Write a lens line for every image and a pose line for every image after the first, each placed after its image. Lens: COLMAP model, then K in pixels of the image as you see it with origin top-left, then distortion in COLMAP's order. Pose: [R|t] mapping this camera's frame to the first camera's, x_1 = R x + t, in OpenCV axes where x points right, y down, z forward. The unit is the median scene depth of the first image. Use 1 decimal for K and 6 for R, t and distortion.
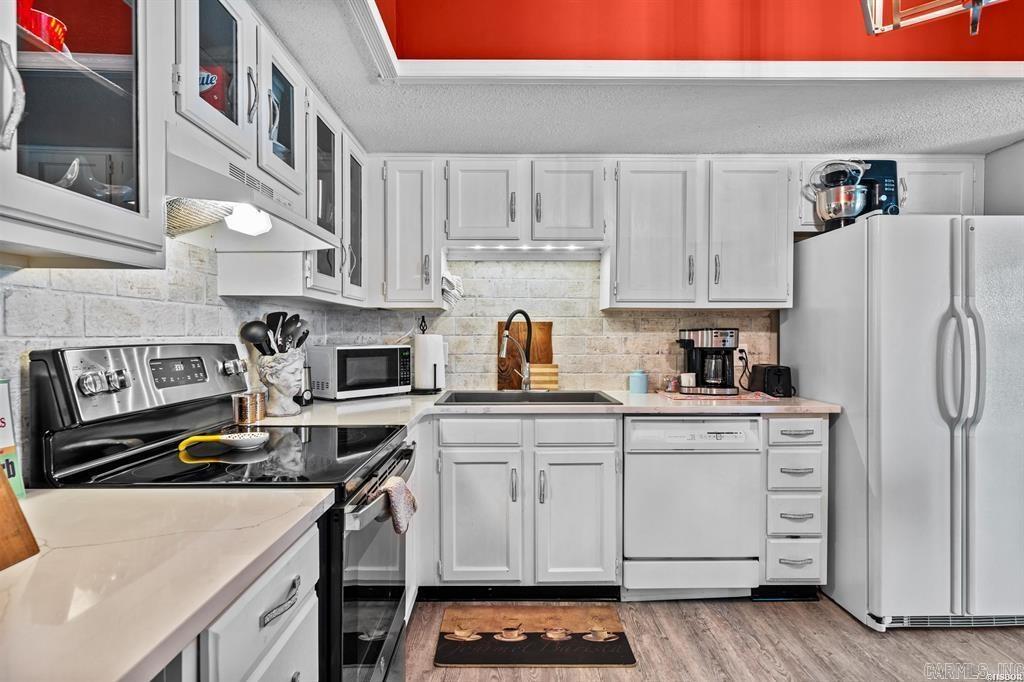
lens RADIAL K [[559.3, 0, 514.3], [0, 559.3, 340.0], [0, 0, 1]] dist [0.006323, -0.001514]
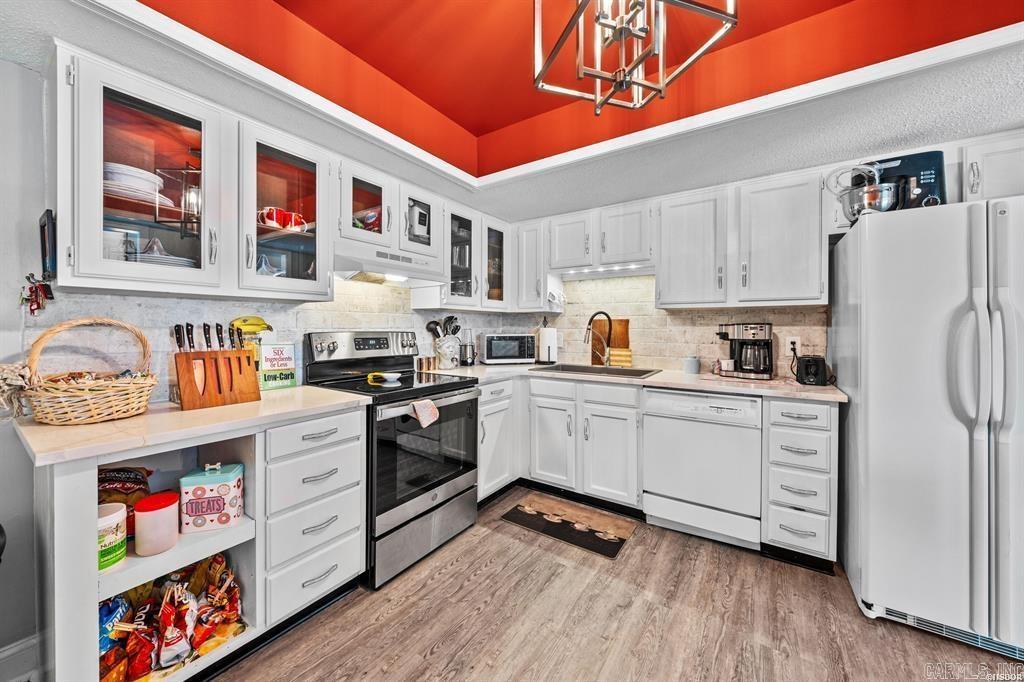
lens RADIAL K [[381.3, 0, 504.2], [0, 381.3, 325.7], [0, 0, 1]] dist [-0.001948, 0.000105]
pose [[0.813692, -0.001291, -0.581294, 0.462013], [-0.007888, 0.999881, -0.013262, -0.000823], [0.581242, 0.015376, 0.813585, 0.031626]]
